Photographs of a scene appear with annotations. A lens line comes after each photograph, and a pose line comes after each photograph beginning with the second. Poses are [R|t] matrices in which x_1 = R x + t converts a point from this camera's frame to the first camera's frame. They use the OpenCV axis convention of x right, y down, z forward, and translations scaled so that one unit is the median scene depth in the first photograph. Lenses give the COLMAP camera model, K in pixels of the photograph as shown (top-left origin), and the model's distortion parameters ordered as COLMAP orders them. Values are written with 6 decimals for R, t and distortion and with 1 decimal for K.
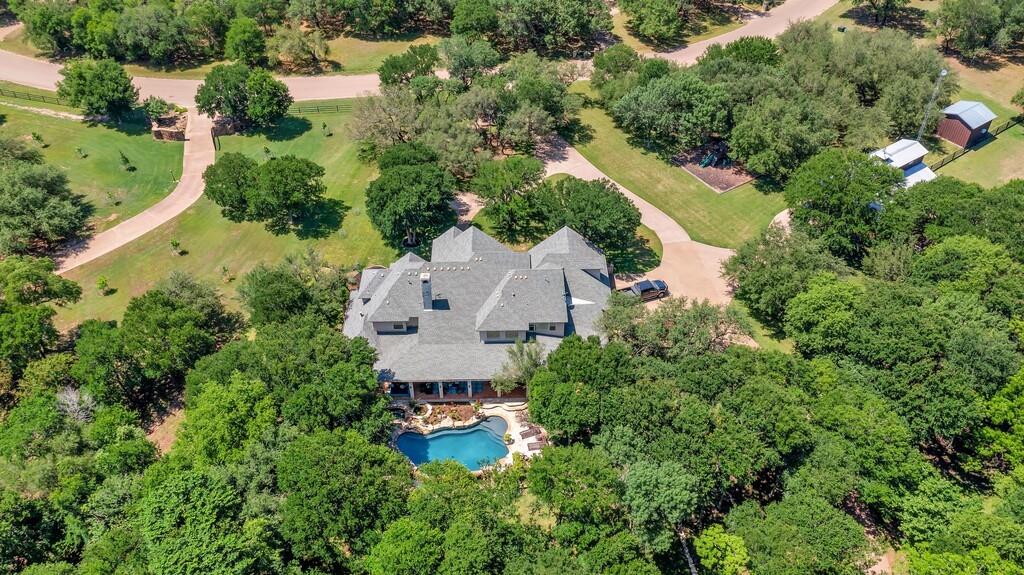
lens RADIAL K [[812.2, 0, 512.0], [0, 812.2, 287.5], [0, 0, 1]] dist [-0.004403, 0.004454]
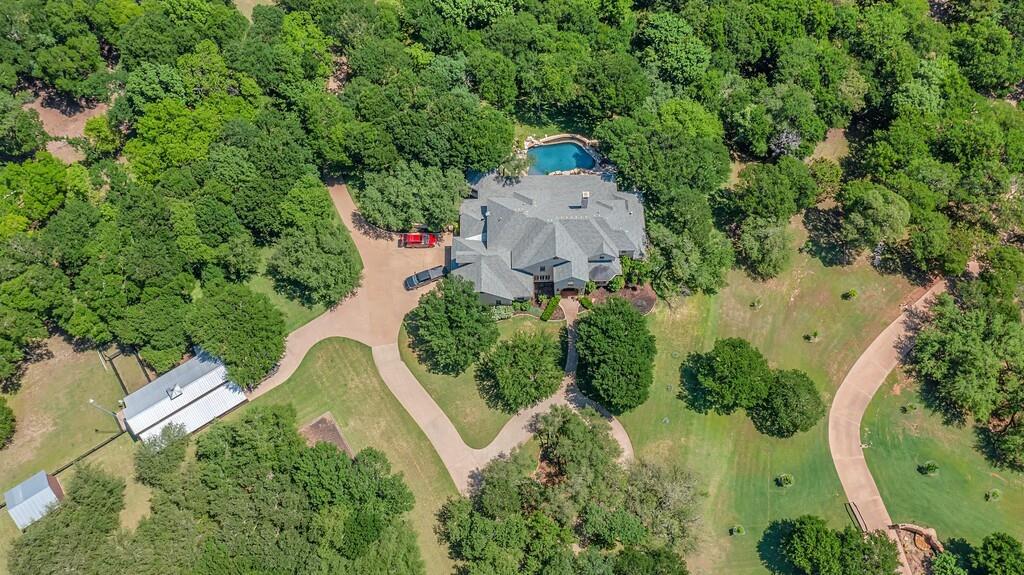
lens RADIAL K [[812.2, 0, 512.0], [0, 812.2, 287.5], [0, 0, 1]] dist [-0.004403, 0.004454]
pose [[-0.999830, 0.004185, 0.017953, -0.001075], [0.015607, -0.326180, 0.945179, -1.076236], [0.009812, 0.945298, 0.326059, 0.520126]]
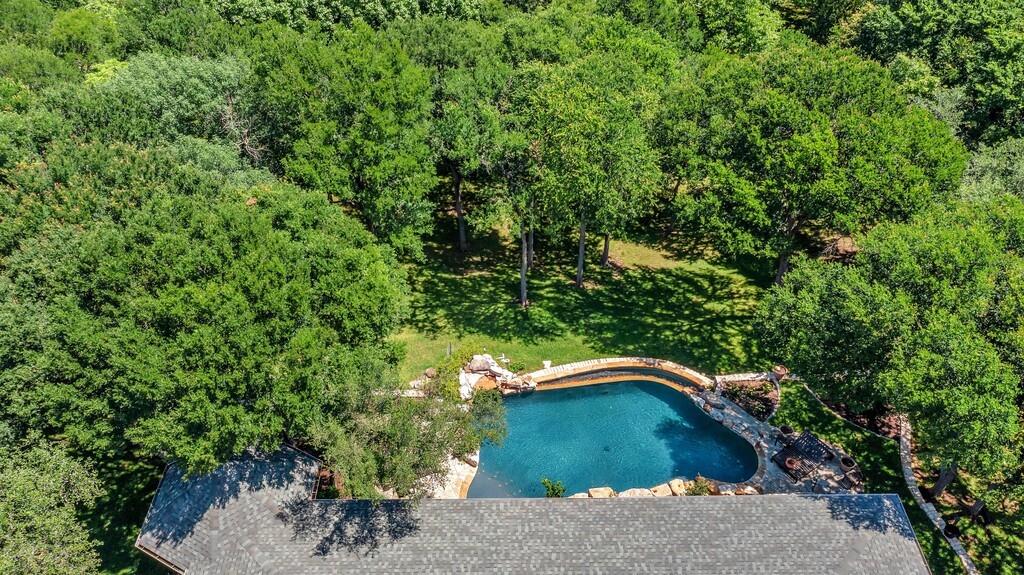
lens RADIAL K [[812.2, 0, 512.0], [0, 812.2, 287.5], [0, 0, 1]] dist [-0.004403, 0.004454]
pose [[-0.999614, 0.007444, 0.026760, -0.026327], [0.027515, 0.133451, 0.990673, -0.156745], [0.003803, 0.991027, -0.133604, 0.720789]]
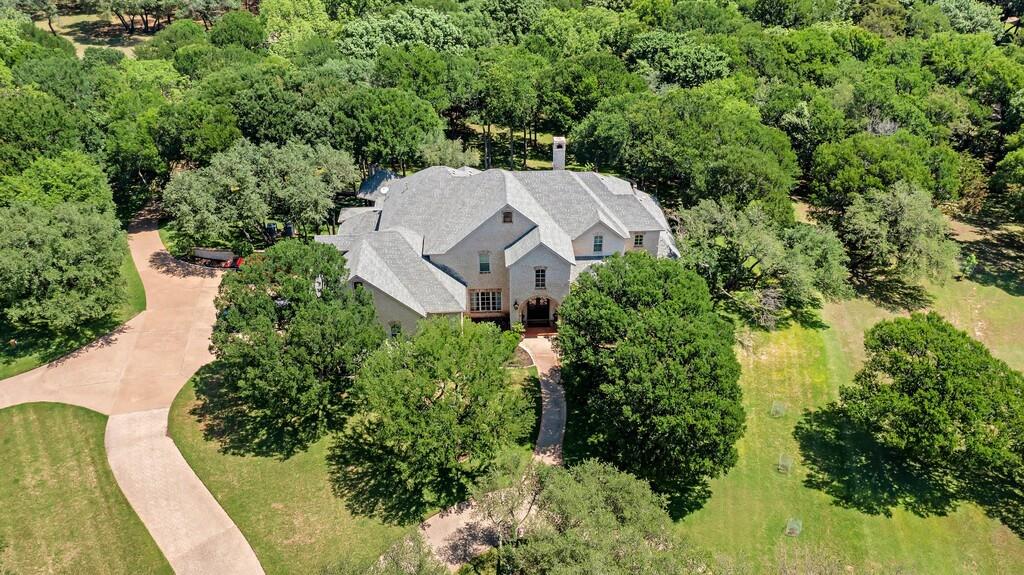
lens RADIAL K [[812.2, 0, 512.0], [0, 812.2, 287.5], [0, 0, 1]] dist [-0.004403, 0.004454]
pose [[-0.999521, 0.026122, -0.016572, -0.032118], [-0.008853, 0.271776, 0.962320, -0.563688], [0.029642, 0.962006, -0.271414, 1.024780]]
